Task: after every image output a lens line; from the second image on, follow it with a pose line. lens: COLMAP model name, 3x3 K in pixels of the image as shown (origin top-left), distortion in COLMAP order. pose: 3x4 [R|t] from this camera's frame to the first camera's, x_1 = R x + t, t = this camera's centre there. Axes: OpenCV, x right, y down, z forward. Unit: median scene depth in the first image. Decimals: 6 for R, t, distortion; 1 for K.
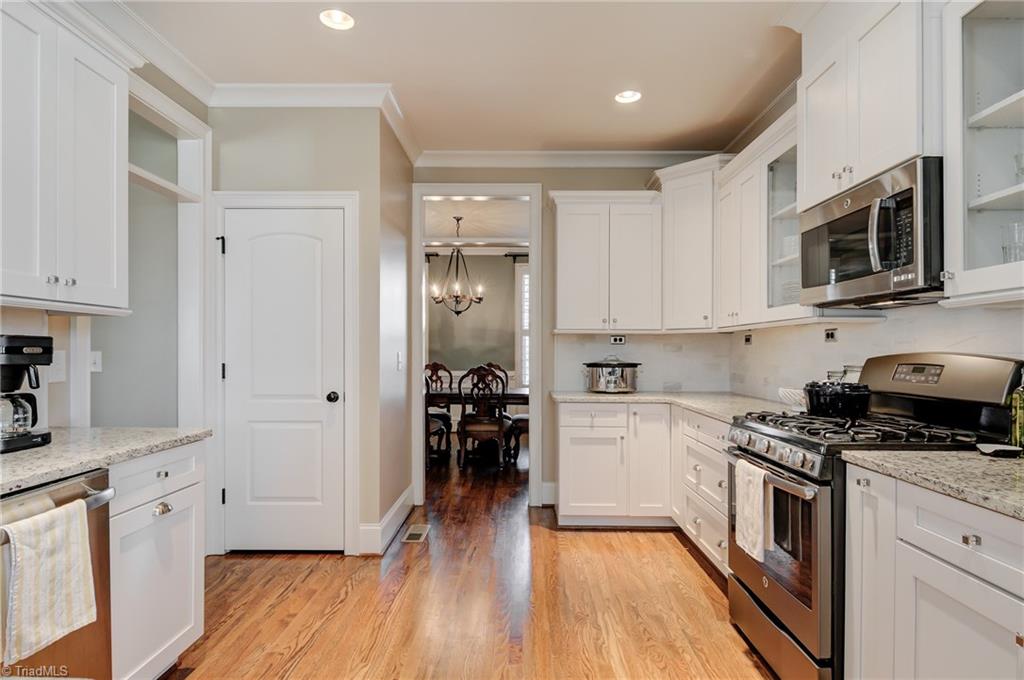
lens RADIAL K [[552.8, 0, 510.9], [0, 552.8, 360.7], [0, 0, 1]] dist [-0.000843, -0.001701]
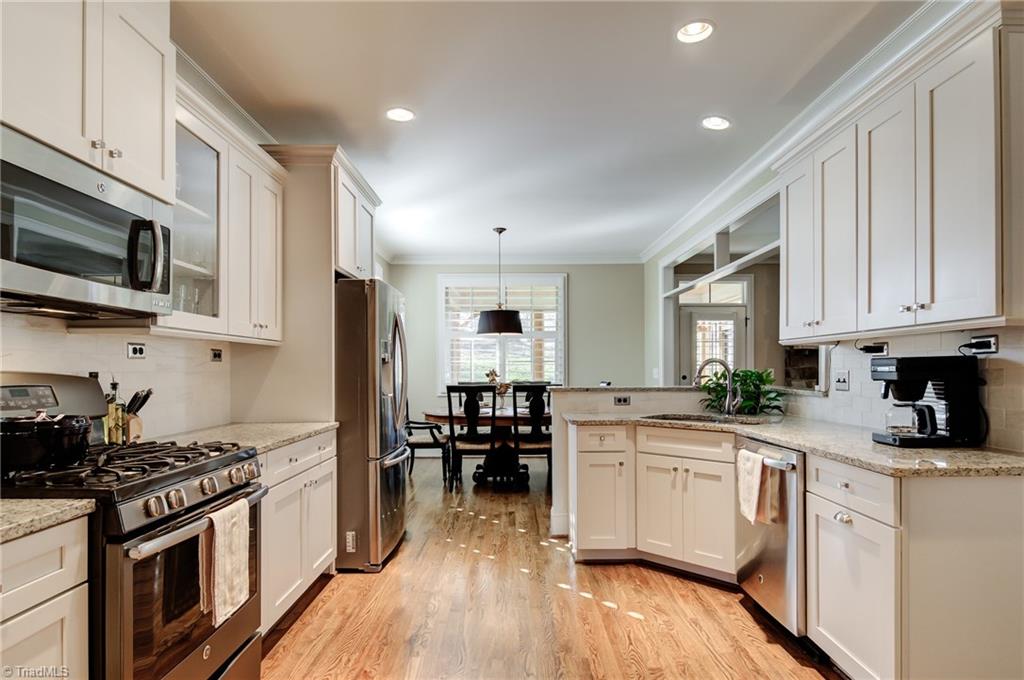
lens RADIAL K [[554.6, 0, 507.4], [0, 554.6, 366.7], [0, 0, 1]] dist [0.002228, -0.008464]
pose [[-0.999978, 0.000548, -0.006623, 0.023320], [0.000457, 0.999906, 0.013720, -0.036552], [0.006630, 0.013716, -0.999884, 2.008935]]
